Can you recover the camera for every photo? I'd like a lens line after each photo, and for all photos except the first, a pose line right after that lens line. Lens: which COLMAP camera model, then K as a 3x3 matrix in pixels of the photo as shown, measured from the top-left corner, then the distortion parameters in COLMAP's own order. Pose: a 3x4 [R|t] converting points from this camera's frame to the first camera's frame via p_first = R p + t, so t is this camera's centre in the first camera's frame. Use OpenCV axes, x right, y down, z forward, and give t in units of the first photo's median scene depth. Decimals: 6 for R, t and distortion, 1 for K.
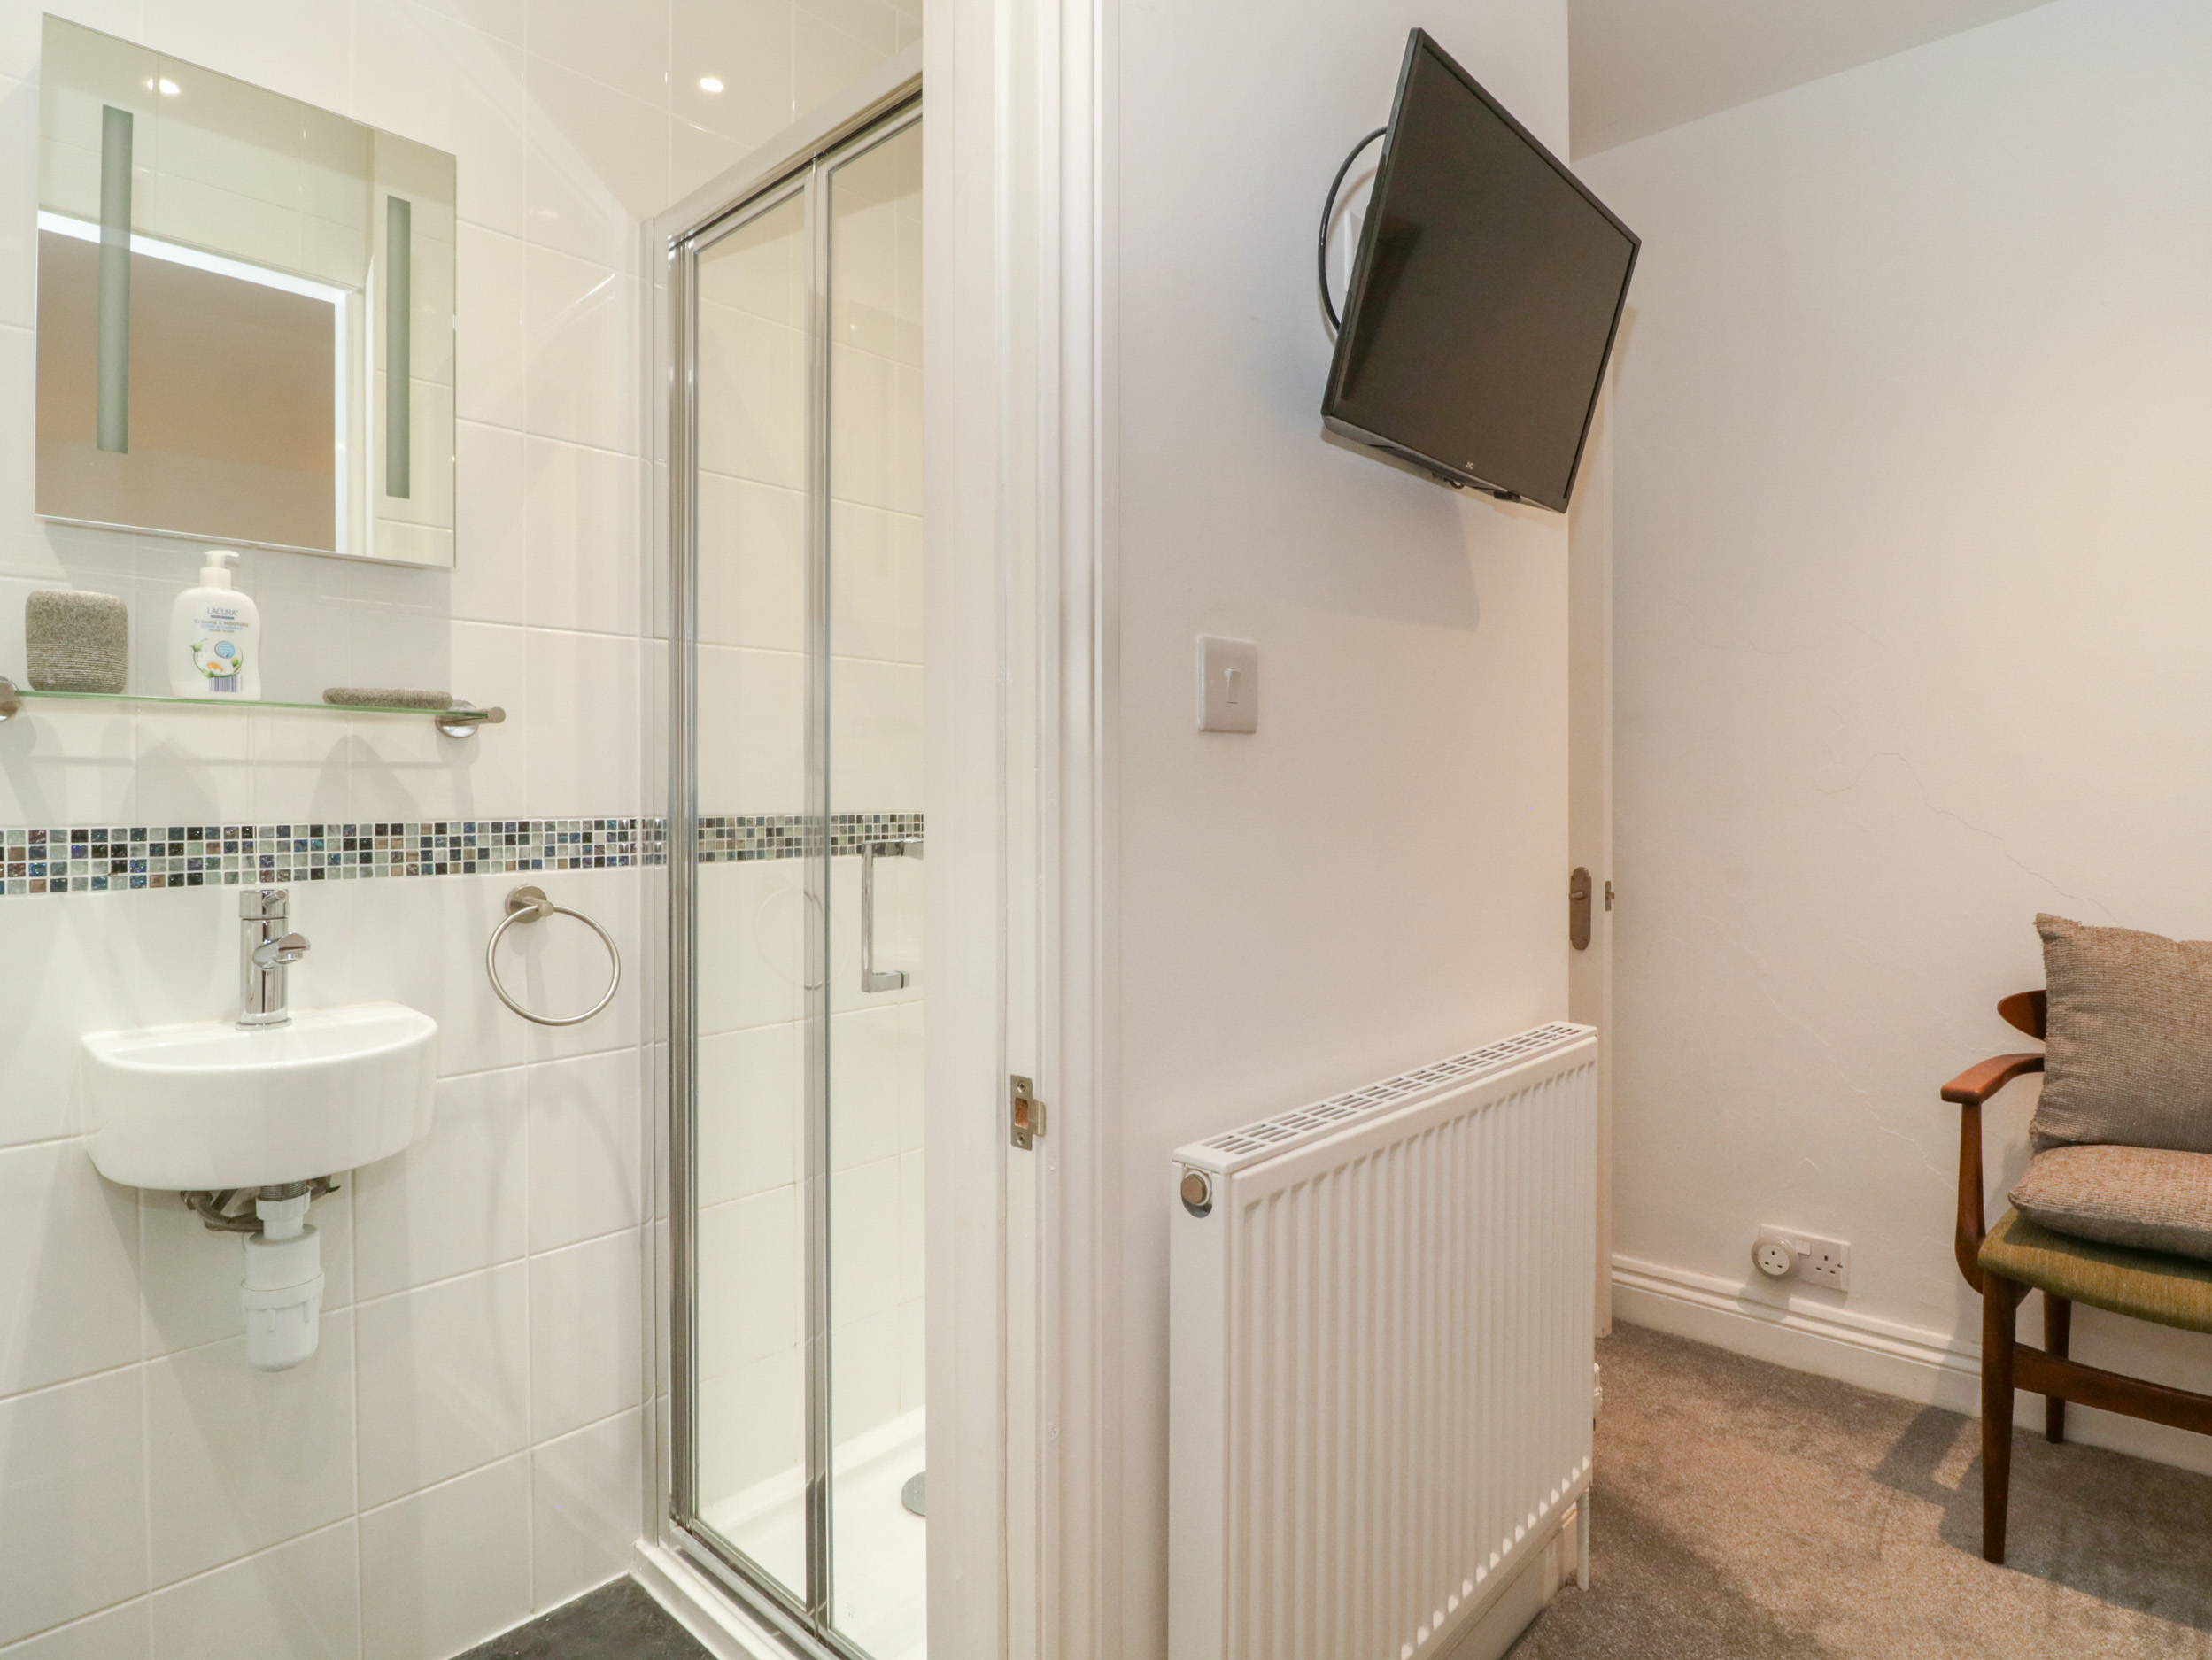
lens RADIAL K [[1211.2, 0, 1113.8], [0, 1211.2, 791.2], [0, 0, 1]] dist [0.001986, -0.017168]
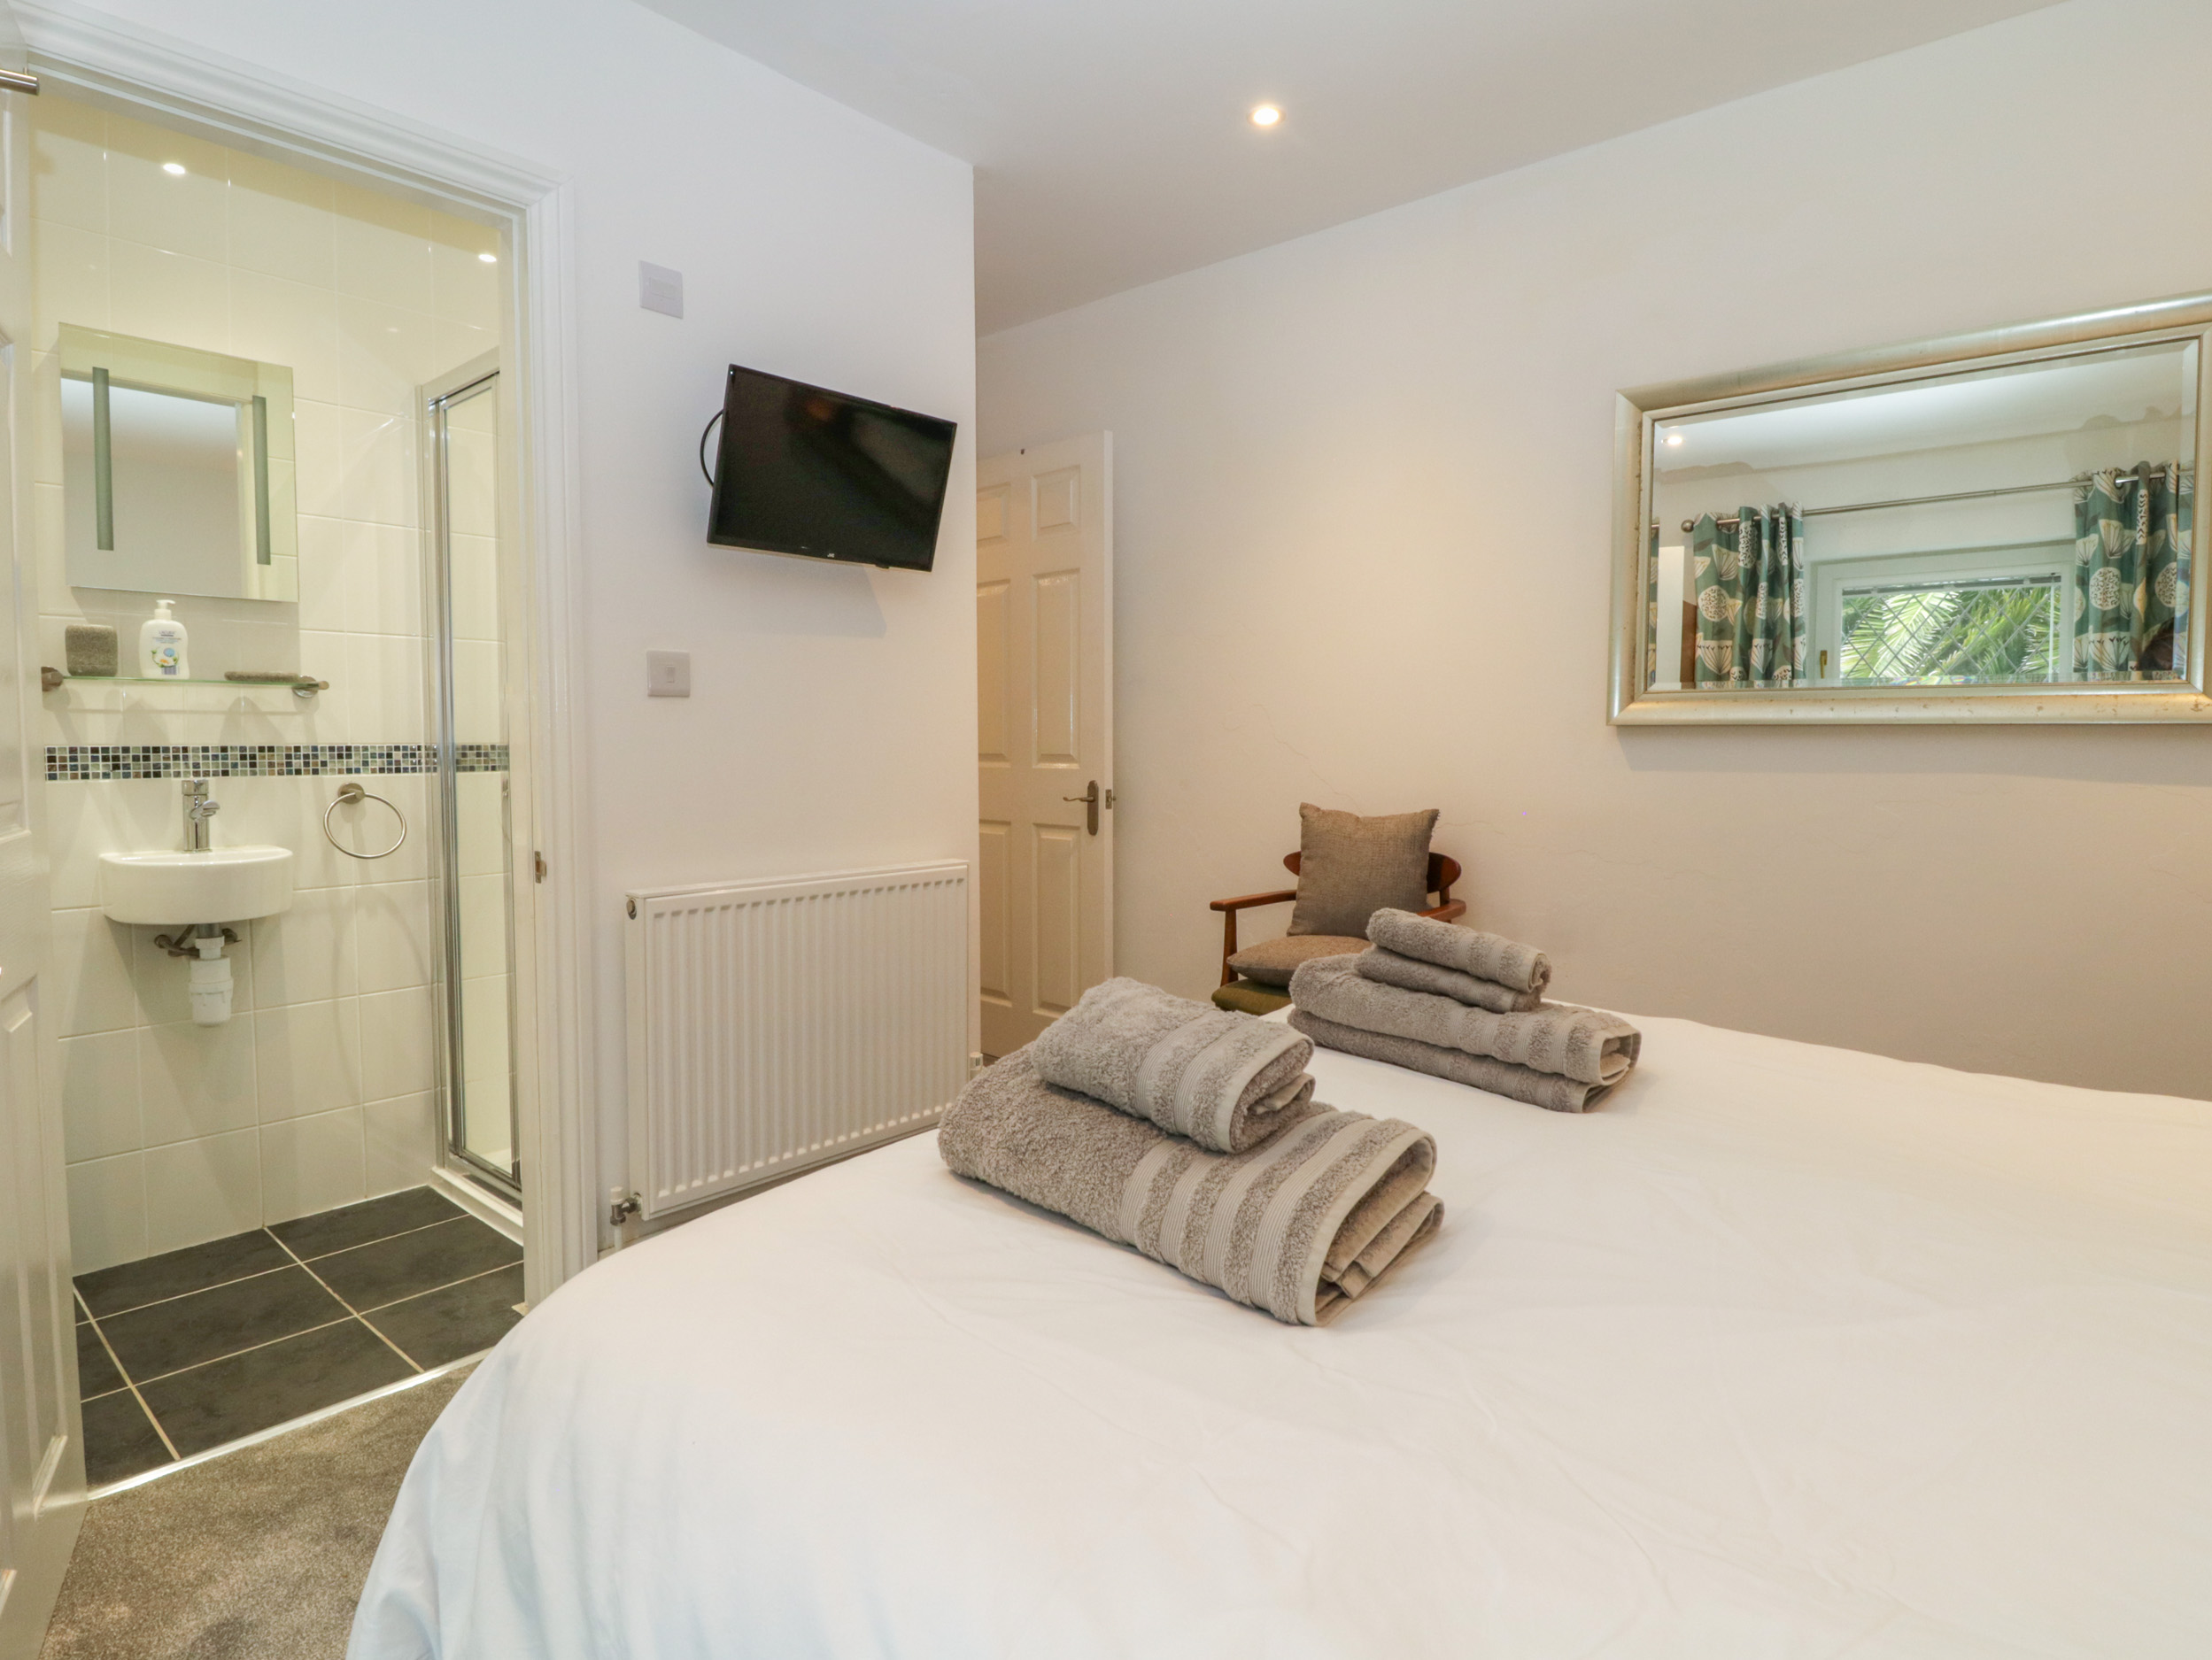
lens RADIAL K [[1190.8, 0, 1112.9], [0, 1190.8, 793.5], [0, 0, 1]] dist [0.000799, -0.015521]
pose [[0.999389, -0.003364, 0.034793, 0.609462], [0.001813, 0.999007, 0.044514, 0.021772], [-0.034908, -0.044424, 0.998403, -0.823719]]
